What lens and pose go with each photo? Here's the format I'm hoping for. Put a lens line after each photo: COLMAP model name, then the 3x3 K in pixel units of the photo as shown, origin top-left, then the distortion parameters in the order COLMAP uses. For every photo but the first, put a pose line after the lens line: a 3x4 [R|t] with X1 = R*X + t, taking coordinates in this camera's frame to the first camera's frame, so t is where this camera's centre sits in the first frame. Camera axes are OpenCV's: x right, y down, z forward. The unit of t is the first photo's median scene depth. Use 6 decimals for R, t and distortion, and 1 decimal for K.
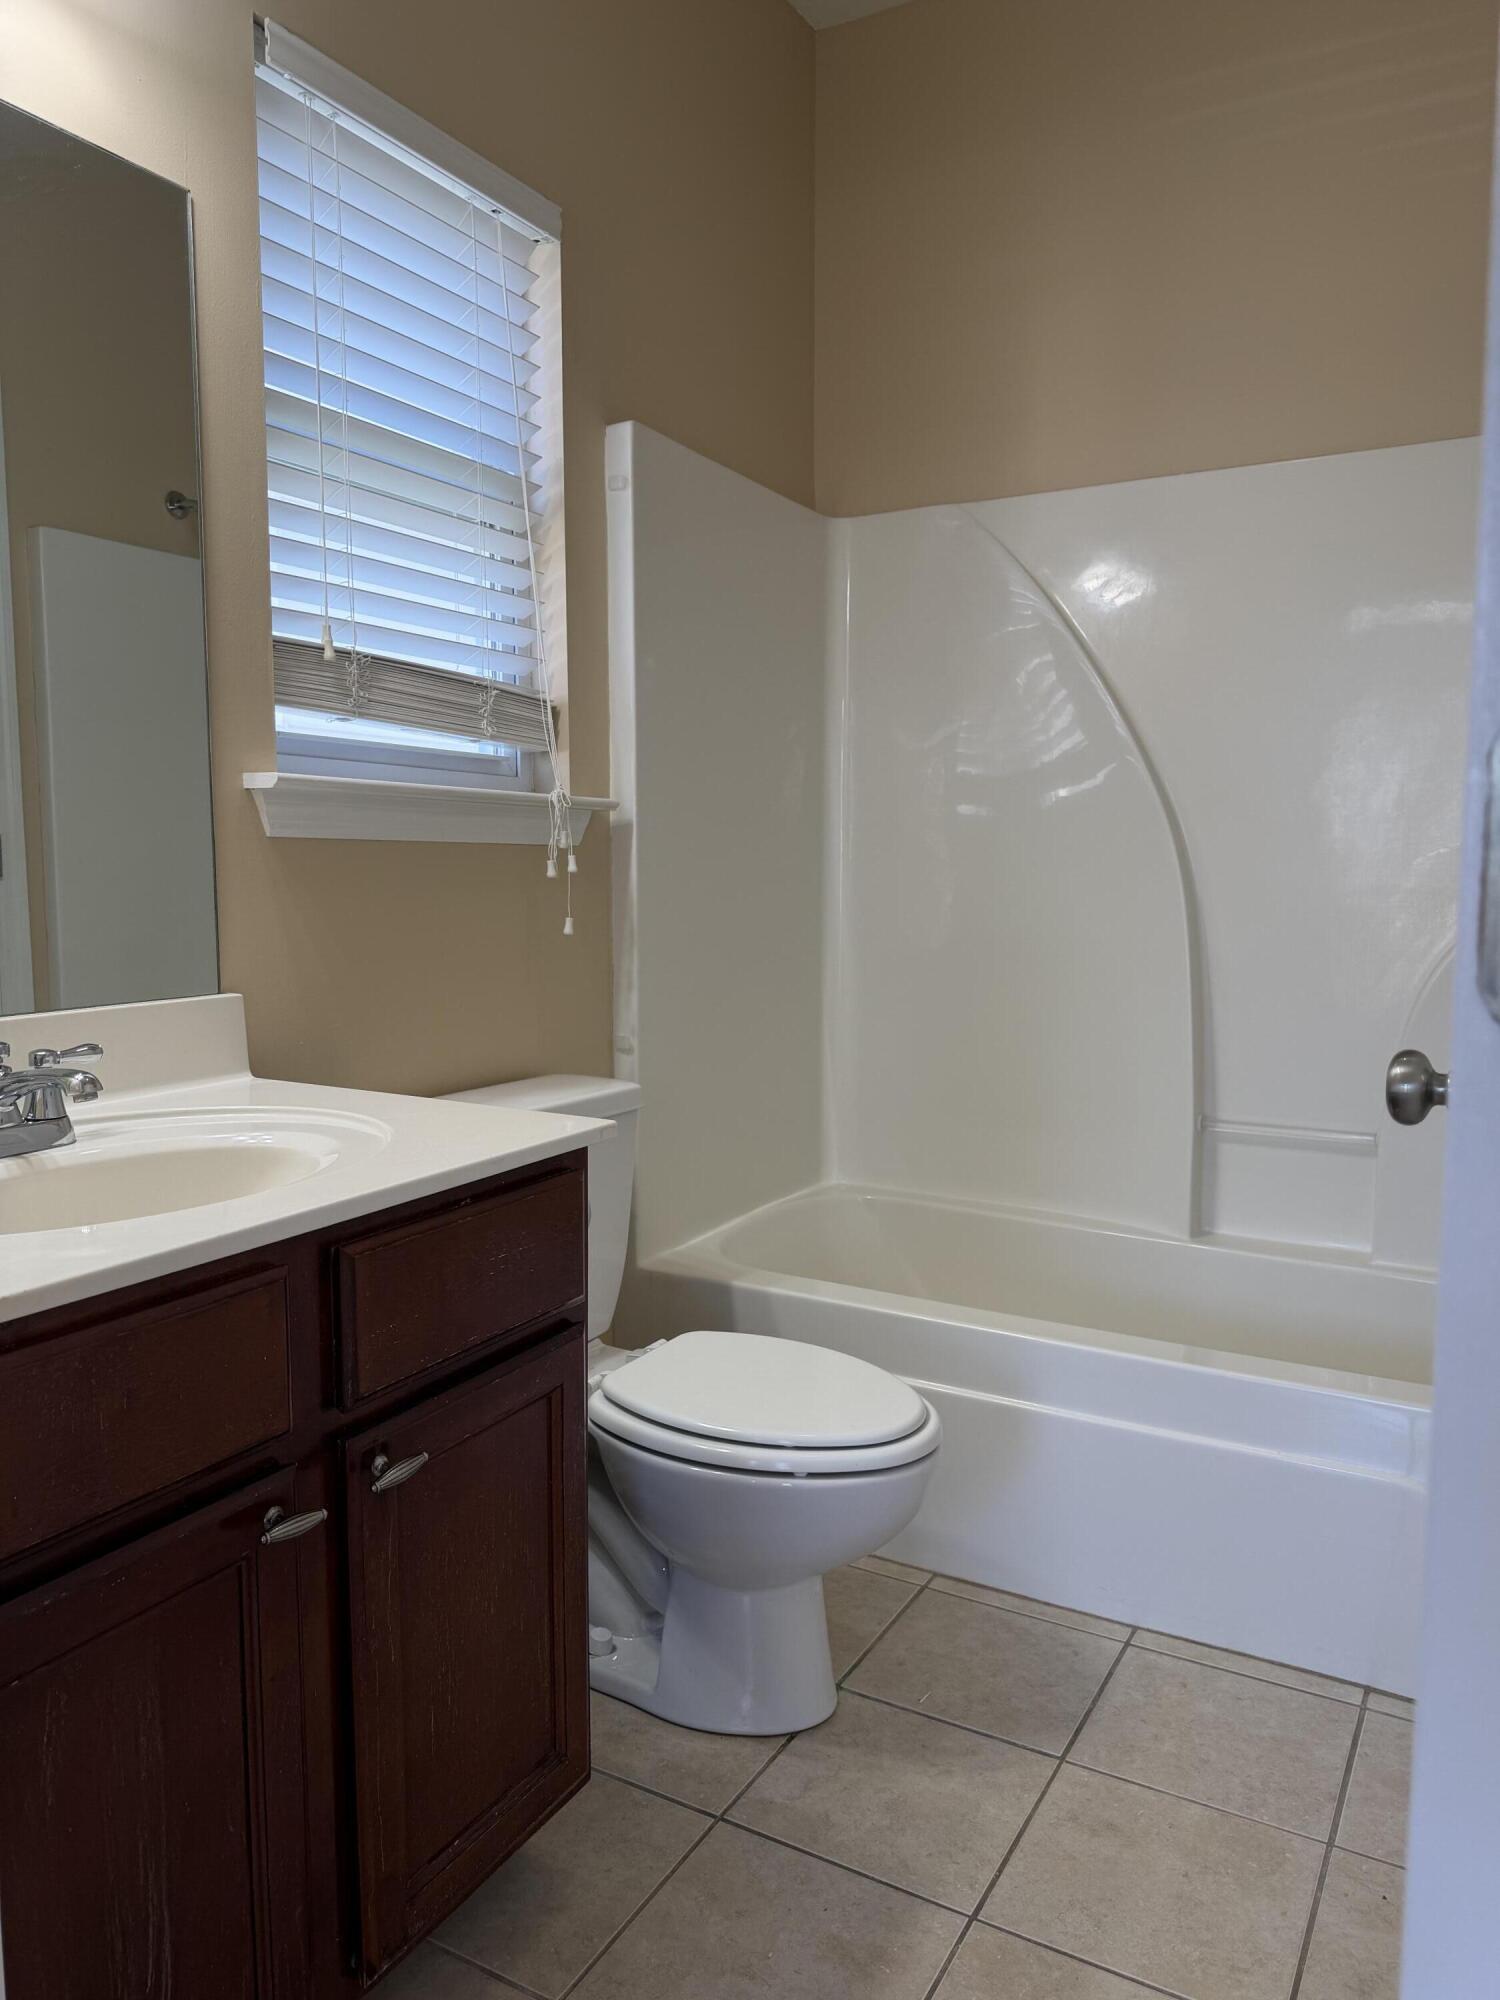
lens RADIAL K [[1398.3, 0, 757.1], [0, 1398.3, 998.5], [0, 0, 1]] dist [0.089386, -0.097555]
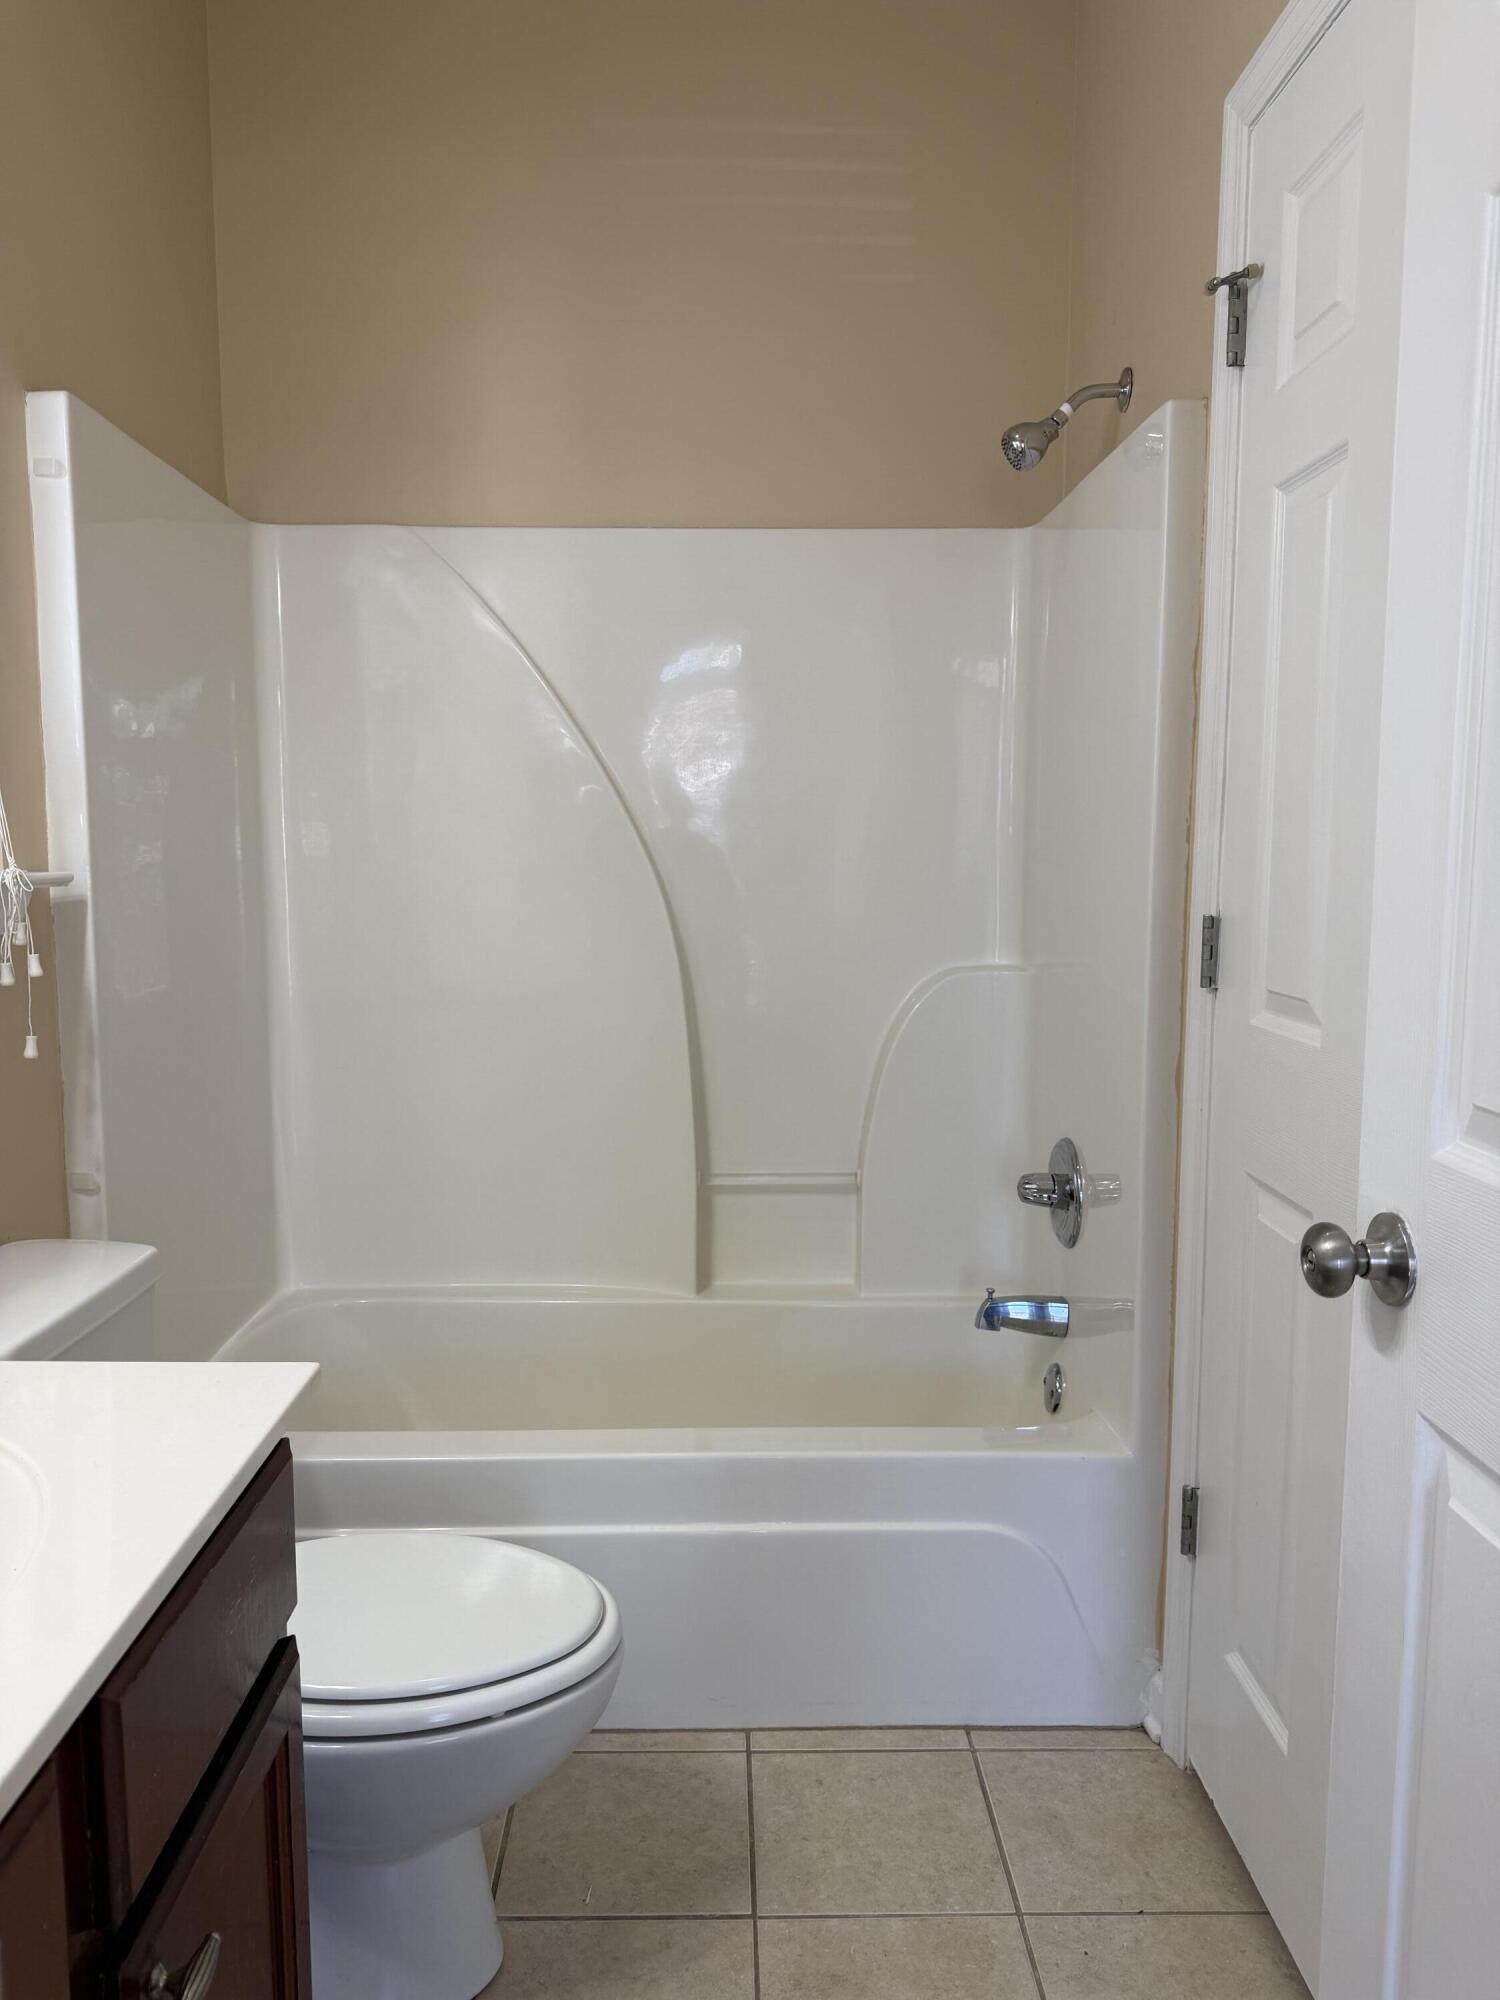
lens RADIAL K [[1412.6, 0, 750.0], [0, 1412.6, 1000.0], [0, 0, 1]] dist [0.032963, -0.036644]
pose [[0.870257, -0.055383, 0.489475, -0.173427], [0.052085, 0.998435, 0.020366, -0.073332], [-0.489837, 0.007771, 0.871780, 0.140557]]
